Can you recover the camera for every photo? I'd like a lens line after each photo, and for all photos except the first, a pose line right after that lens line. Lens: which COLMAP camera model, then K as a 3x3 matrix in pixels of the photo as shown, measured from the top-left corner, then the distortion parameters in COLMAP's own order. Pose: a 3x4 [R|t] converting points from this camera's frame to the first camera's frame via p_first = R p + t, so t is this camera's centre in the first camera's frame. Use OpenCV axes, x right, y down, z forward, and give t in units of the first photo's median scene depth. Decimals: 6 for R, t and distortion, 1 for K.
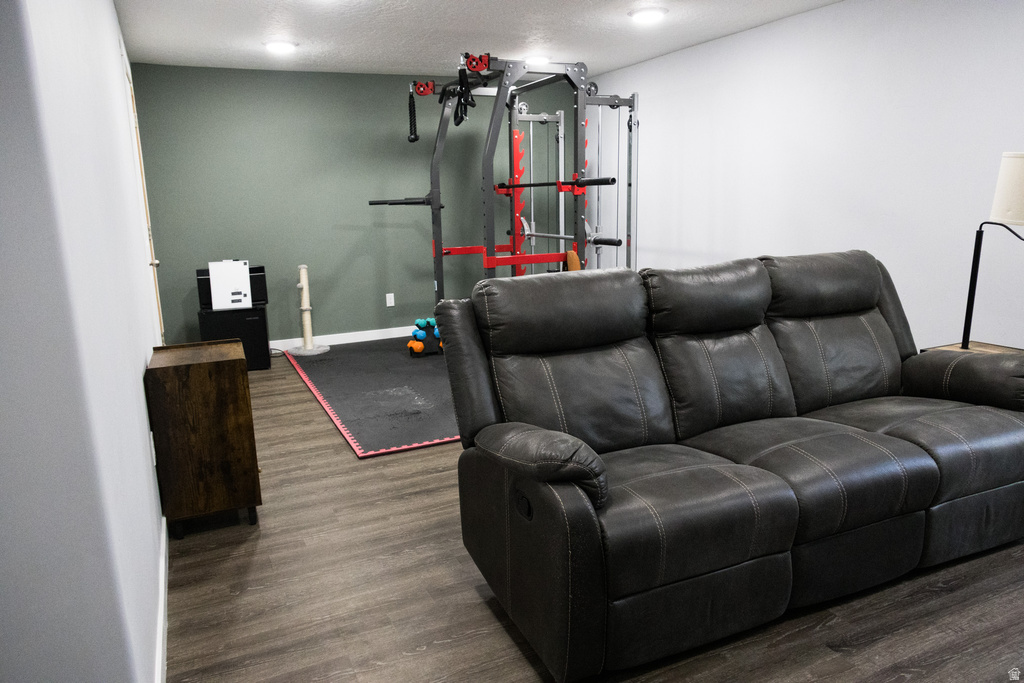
lens RADIAL K [[702.4, 0, 512.0], [0, 702.4, 341.5], [0, 0, 1]] dist [-0.003760, -0.006258]
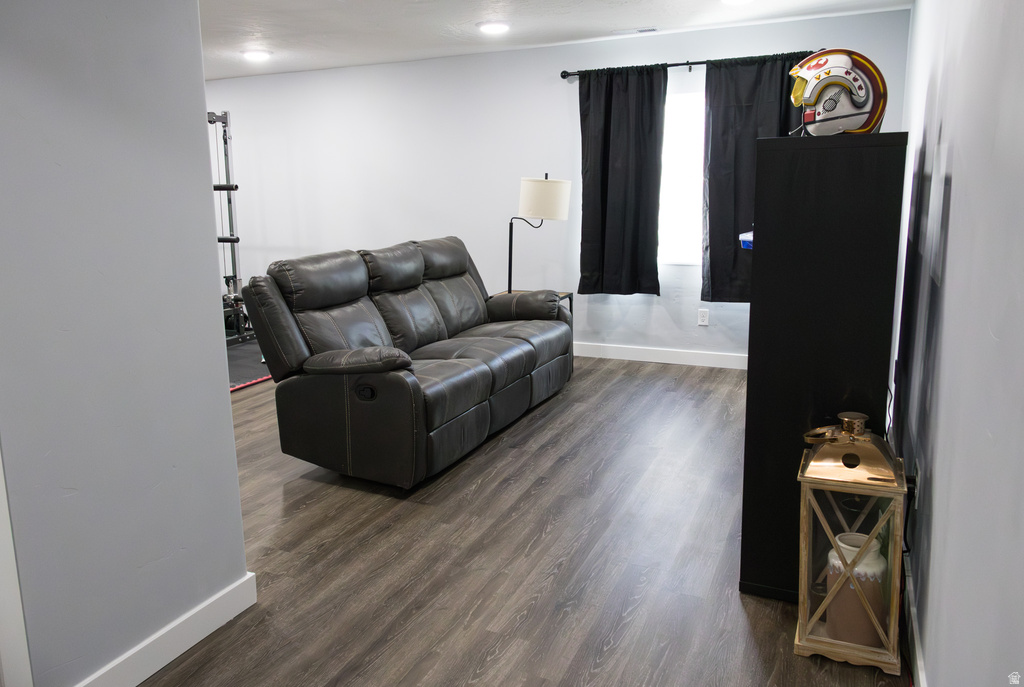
lens RADIAL K [[745.5, 0, 512.0], [0, 745.5, 343.5], [0, 0, 1]] dist [-0.082172, -0.000014]
pose [[0.740845, -0.117611, 0.661299, -0.624296], [0.122676, 0.991683, 0.038937, 0.069174], [-0.660379, 0.052279, 0.749111, -0.372237]]
